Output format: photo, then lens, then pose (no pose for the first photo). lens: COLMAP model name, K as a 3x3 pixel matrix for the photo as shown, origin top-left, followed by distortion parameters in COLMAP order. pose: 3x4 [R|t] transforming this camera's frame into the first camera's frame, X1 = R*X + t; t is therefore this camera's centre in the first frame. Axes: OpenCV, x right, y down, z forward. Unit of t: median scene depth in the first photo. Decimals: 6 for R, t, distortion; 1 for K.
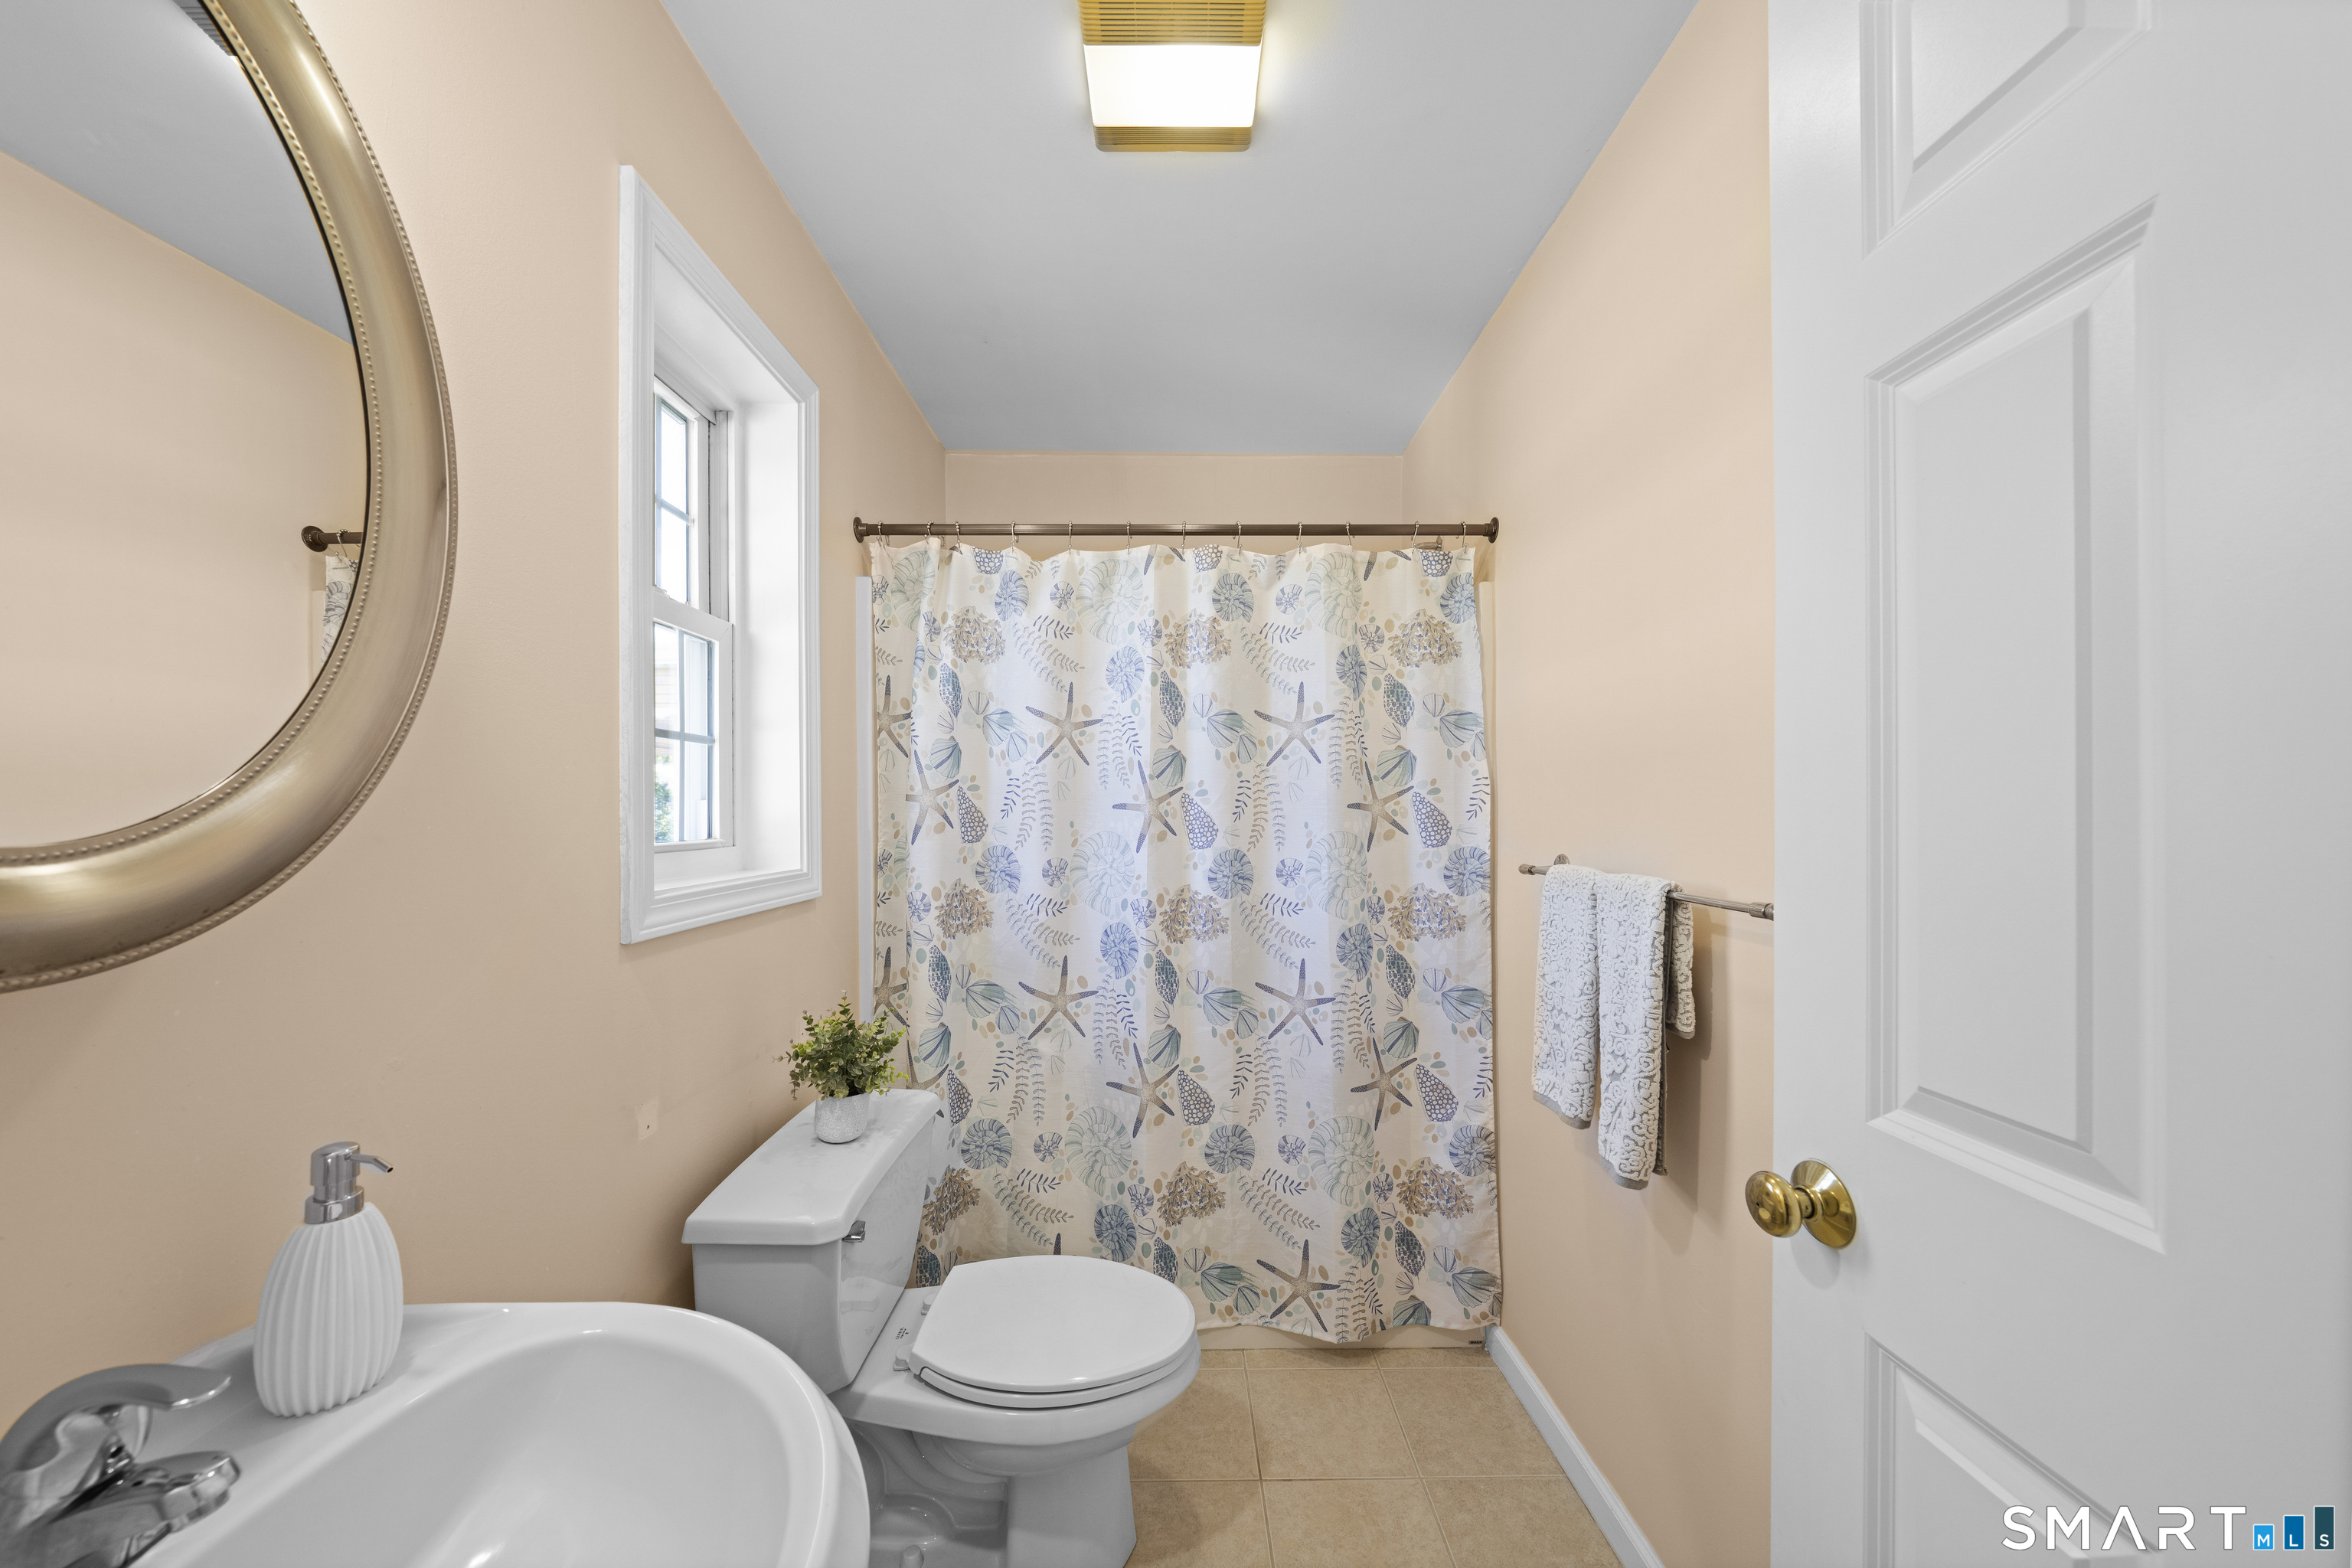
lens RADIAL K [[851.5, 0, 1168.3], [0, 851.5, 801.6], [0, 0, 1]] dist [0.000726, 0.000044]
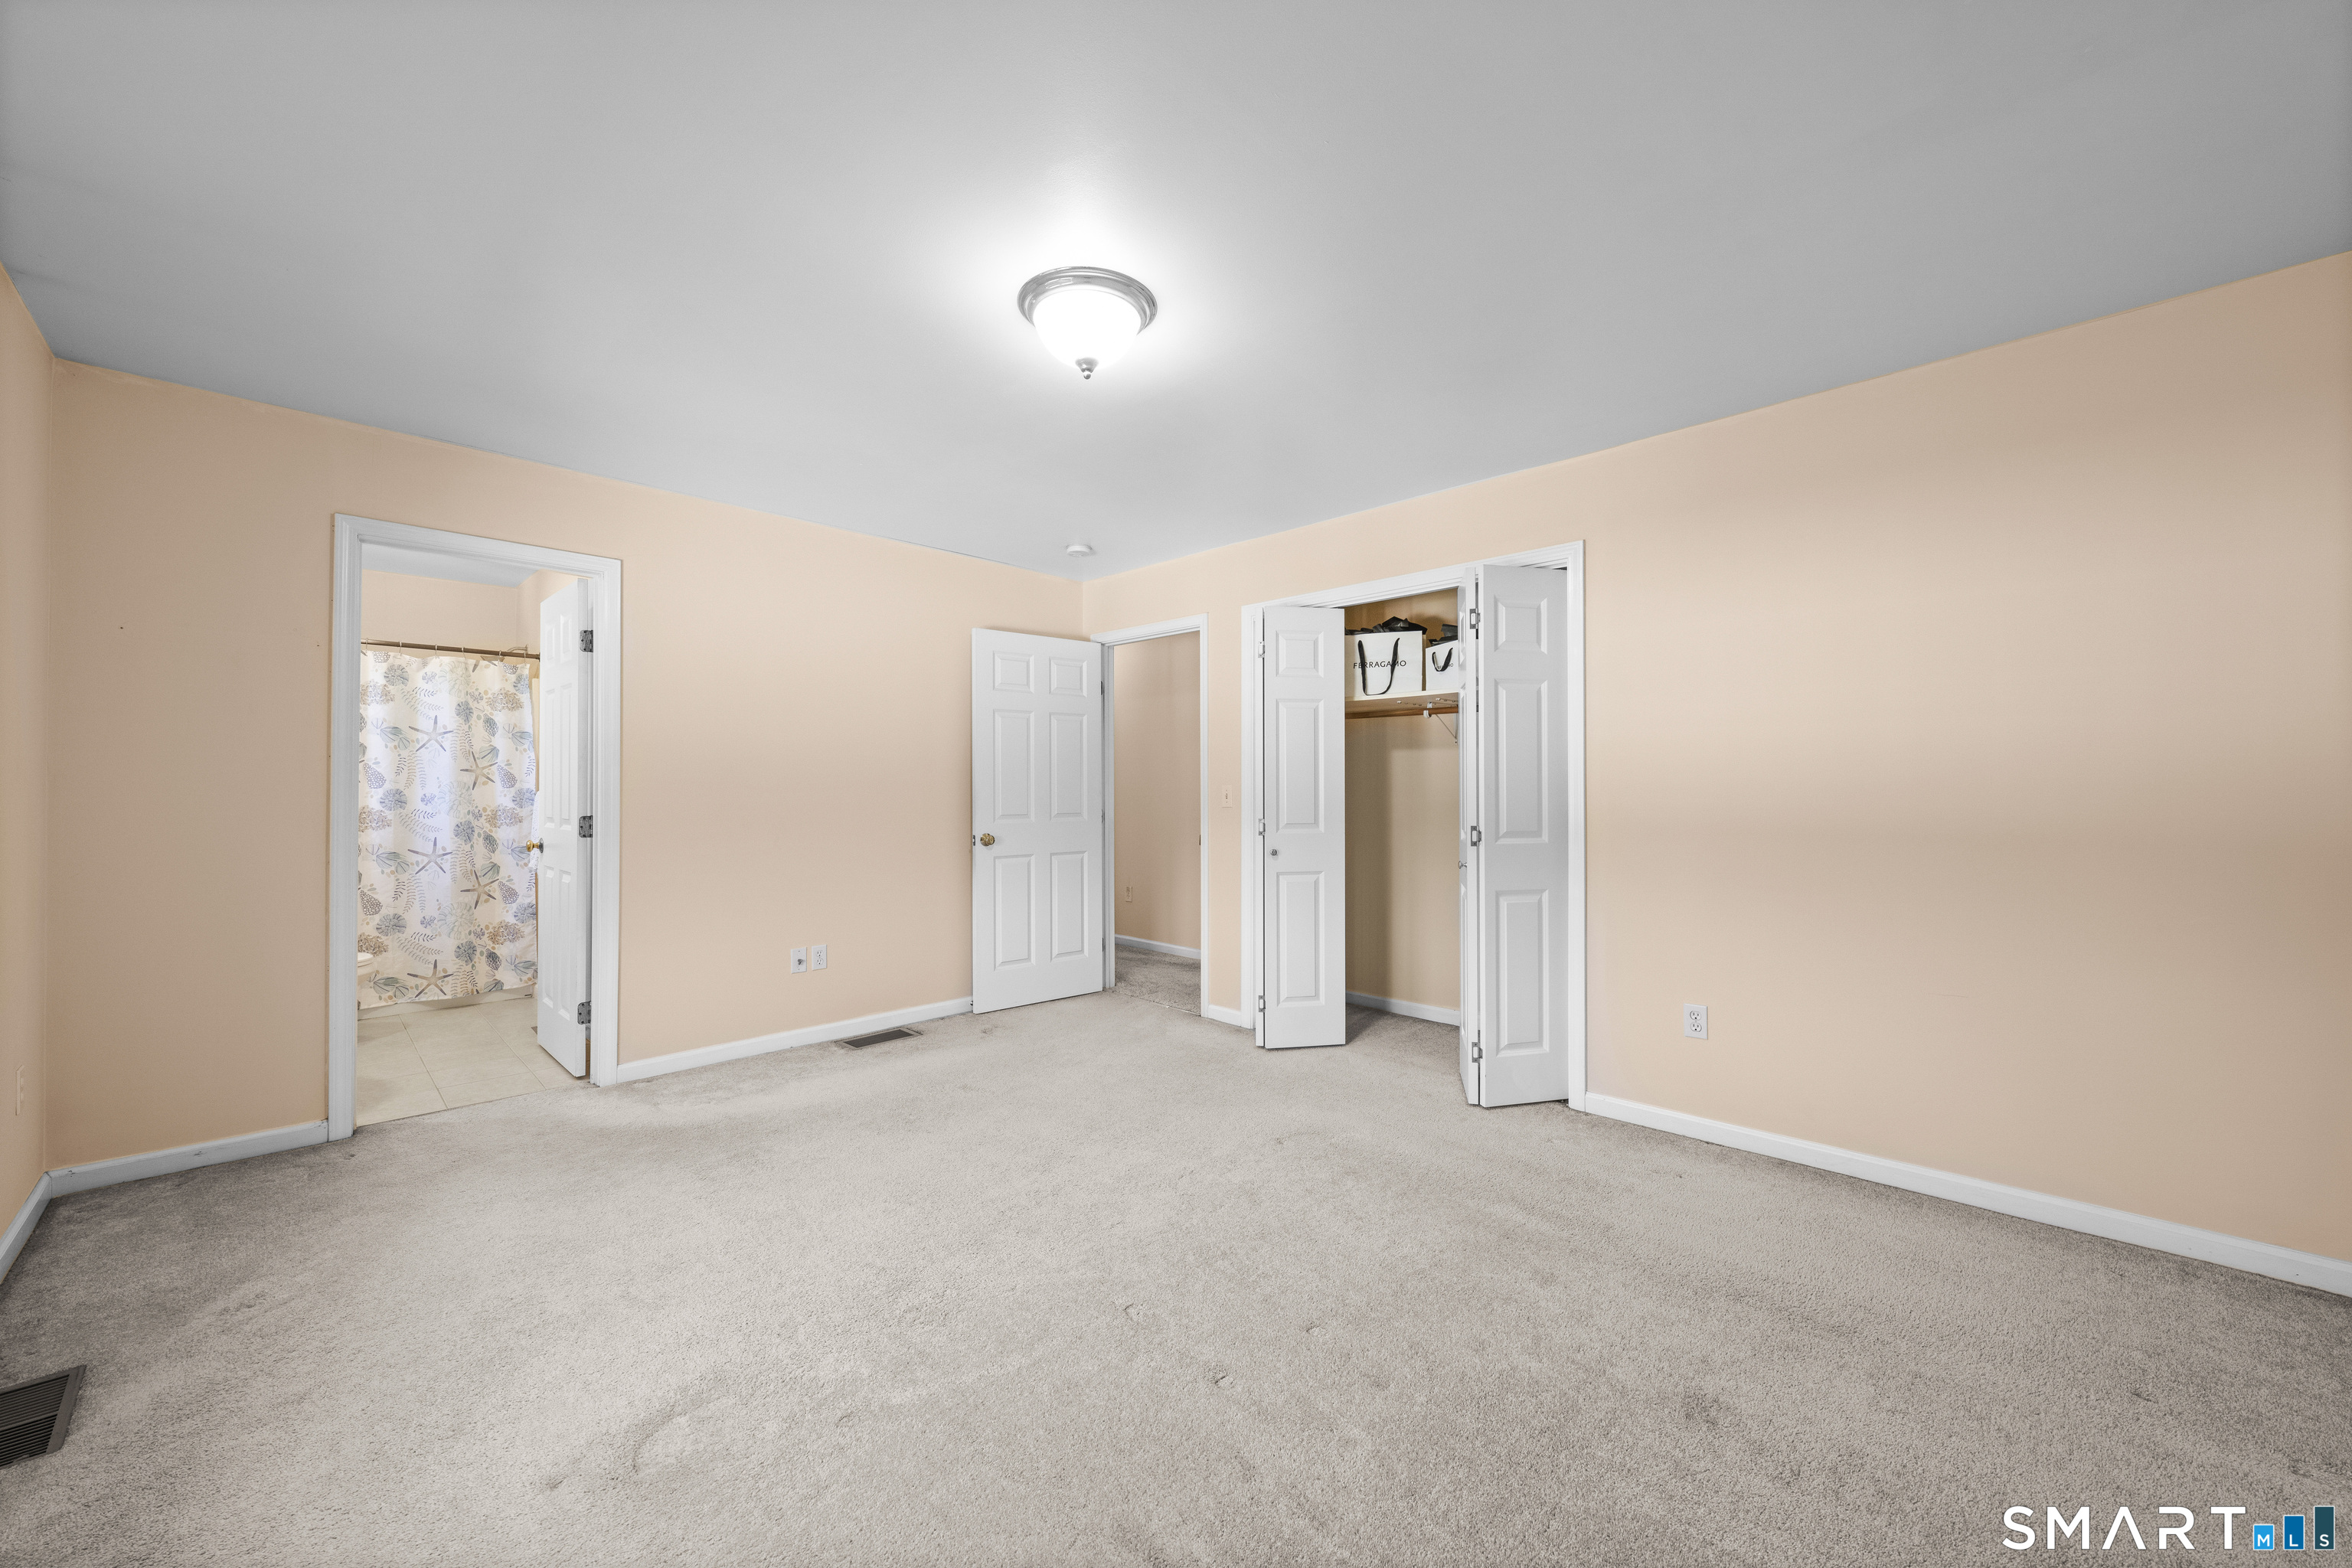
lens RADIAL K [[833.5, 0, 1139.0], [0, 833.5, 778.9], [0, 0, 1]] dist [-0.005083, 0.000487]
pose [[0.698705, 0.009309, 0.715349, -0.116620], [-0.003097, 0.999945, -0.009988, 0.045821], [-0.715403, 0.004764, 0.698696, -1.884311]]
